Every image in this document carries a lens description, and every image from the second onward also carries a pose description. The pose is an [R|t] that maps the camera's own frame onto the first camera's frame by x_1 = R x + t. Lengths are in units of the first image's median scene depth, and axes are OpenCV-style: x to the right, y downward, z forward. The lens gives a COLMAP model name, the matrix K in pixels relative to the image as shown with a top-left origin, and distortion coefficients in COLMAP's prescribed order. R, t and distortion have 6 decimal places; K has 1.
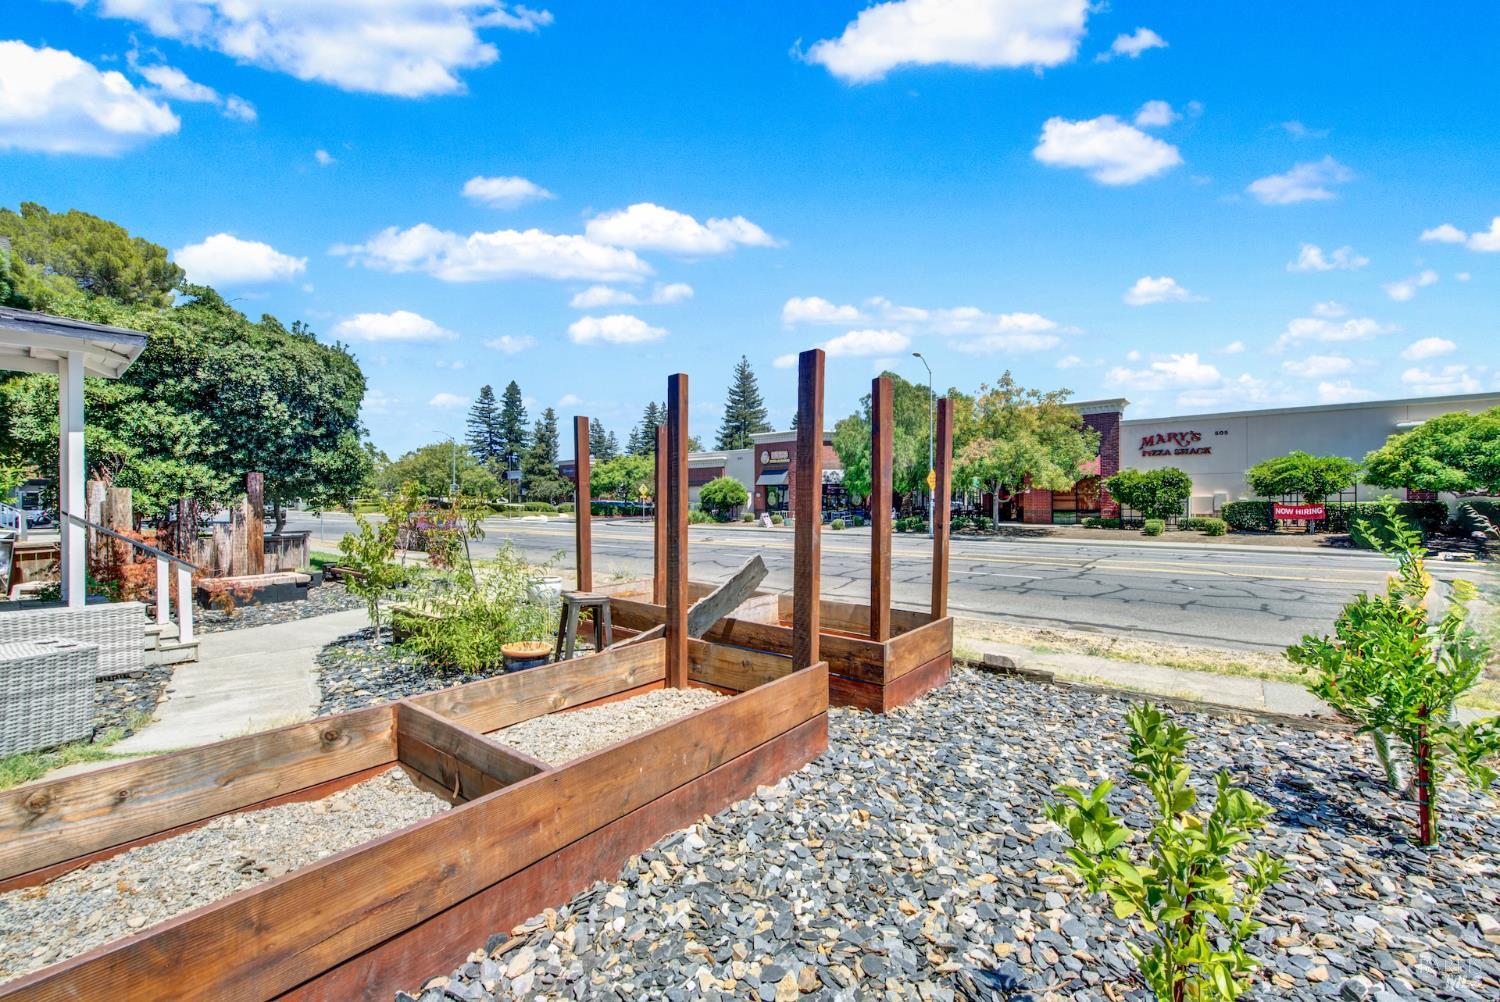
lens RADIAL K [[600.7, 0, 758.7], [0, 600.7, 505.3], [0, 0, 1]] dist [0.001299, -0.000330]
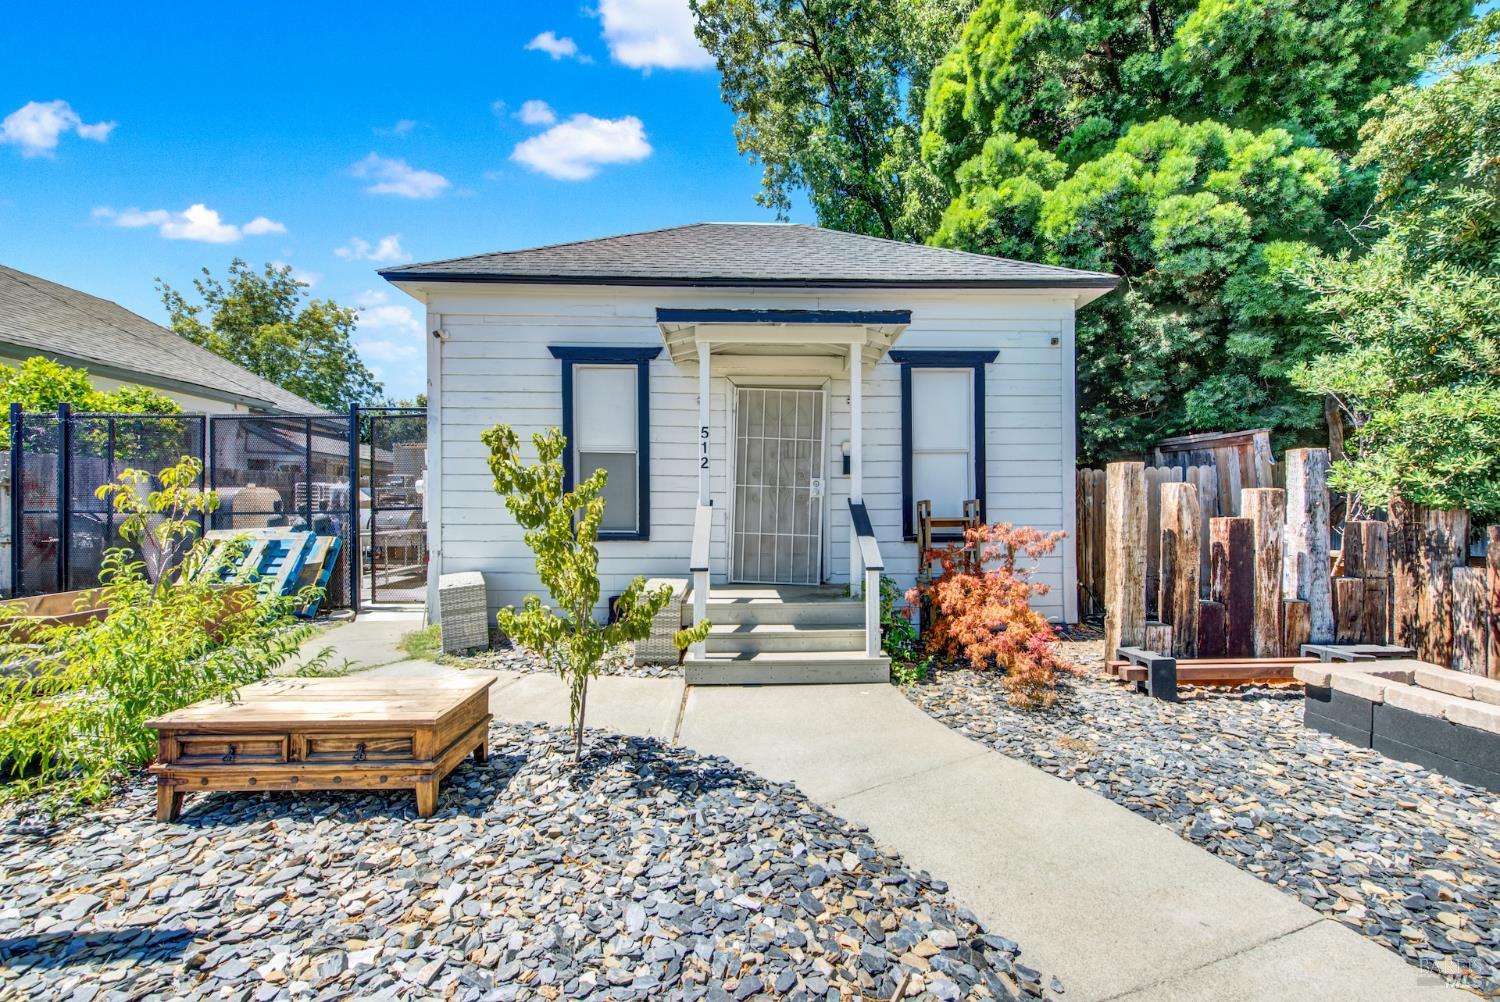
lens RADIAL K [[596.7, 0, 758.4], [0, 596.7, 506.6], [0, 0, 1]] dist [0.002419, -0.003126]
pose [[-0.762589, 0.001777, -0.646881, -0.252550], [-0.000166, 0.999996, 0.002944, 0.010481], [0.646884, 0.002353, -0.762585, 0.841883]]
